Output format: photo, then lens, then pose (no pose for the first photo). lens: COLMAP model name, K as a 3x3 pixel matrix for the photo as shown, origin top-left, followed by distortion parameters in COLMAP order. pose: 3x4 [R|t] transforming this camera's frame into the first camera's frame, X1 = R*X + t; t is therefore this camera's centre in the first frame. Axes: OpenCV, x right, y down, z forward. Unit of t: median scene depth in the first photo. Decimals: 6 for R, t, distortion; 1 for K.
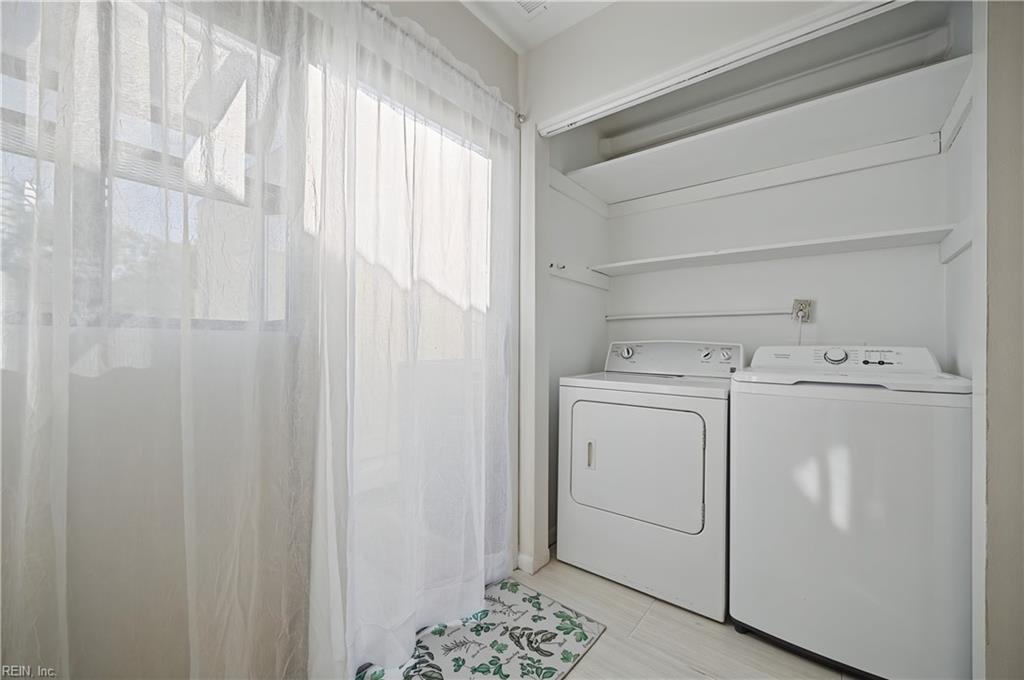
lens RADIAL K [[403.5, 0, 511.0], [0, 403.5, 341.3], [0, 0, 1]] dist [-0.003044, -0.000804]
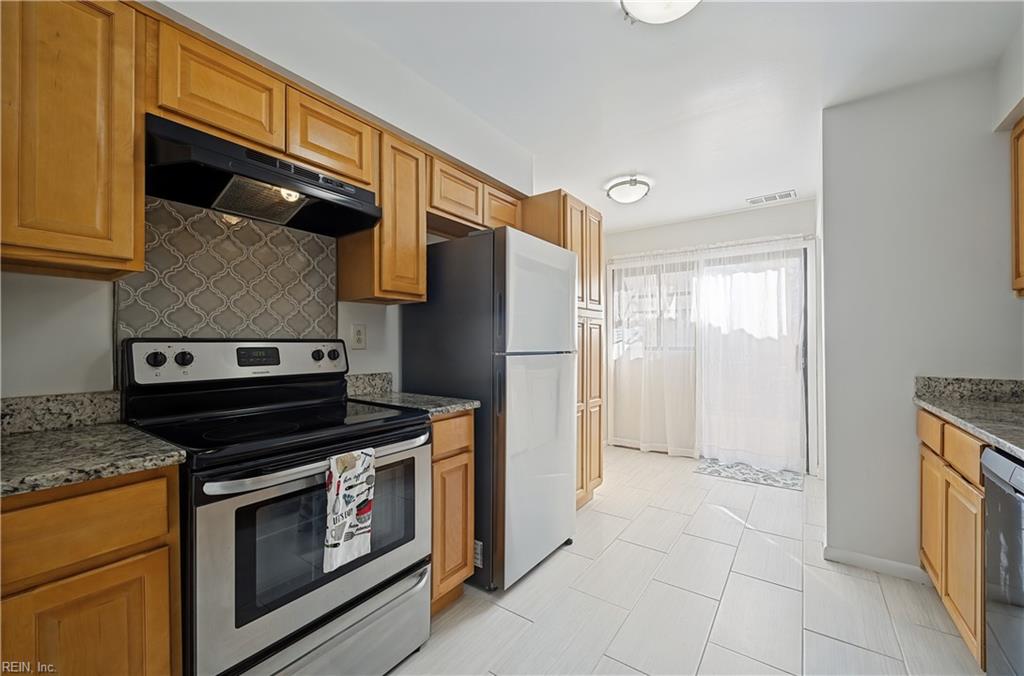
lens RADIAL K [[403.5, 0, 521.4], [0, 403.5, 342.9], [0, 0, 1]] dist [-0.003044, -0.000804]
pose [[0.085700, -0.006416, -0.996300, 2.270381], [0.002323, 0.999978, -0.006239, -0.048115], [0.996318, -0.001779, 0.085713, -0.650470]]
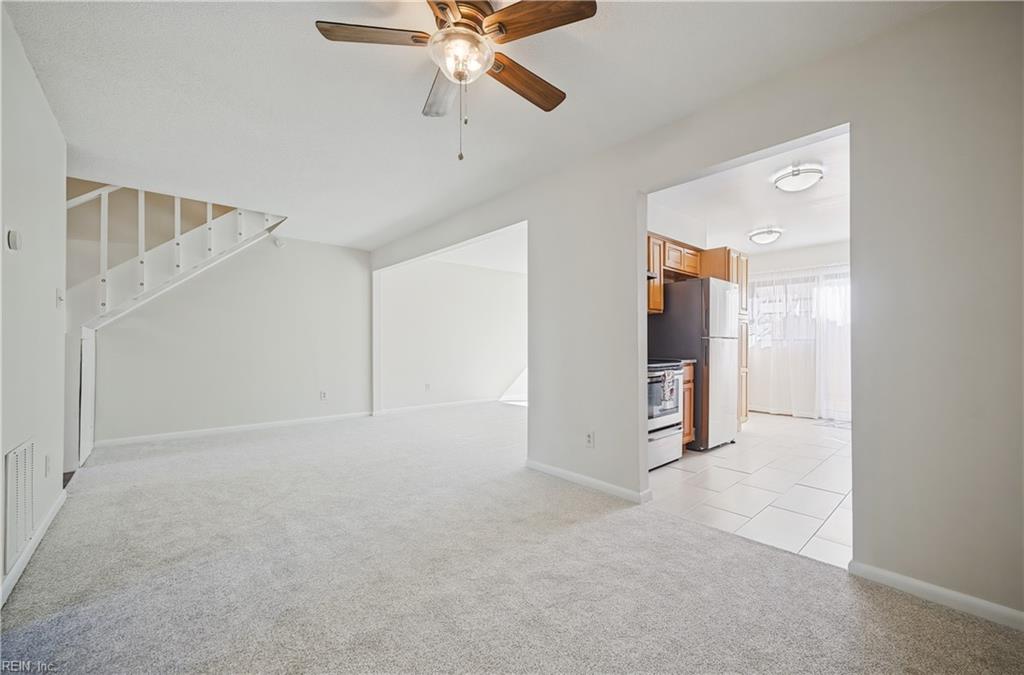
lens RADIAL K [[403.5, 0, 513.5], [0, 403.5, 345.8], [0, 0, 1]] dist [-0.003044, -0.000804]
pose [[-0.161156, 0.001042, -0.986928, 3.817343], [0.001322, 0.999999, 0.000840, 0.030195], [0.986928, -0.001169, -0.161157, -1.422320]]
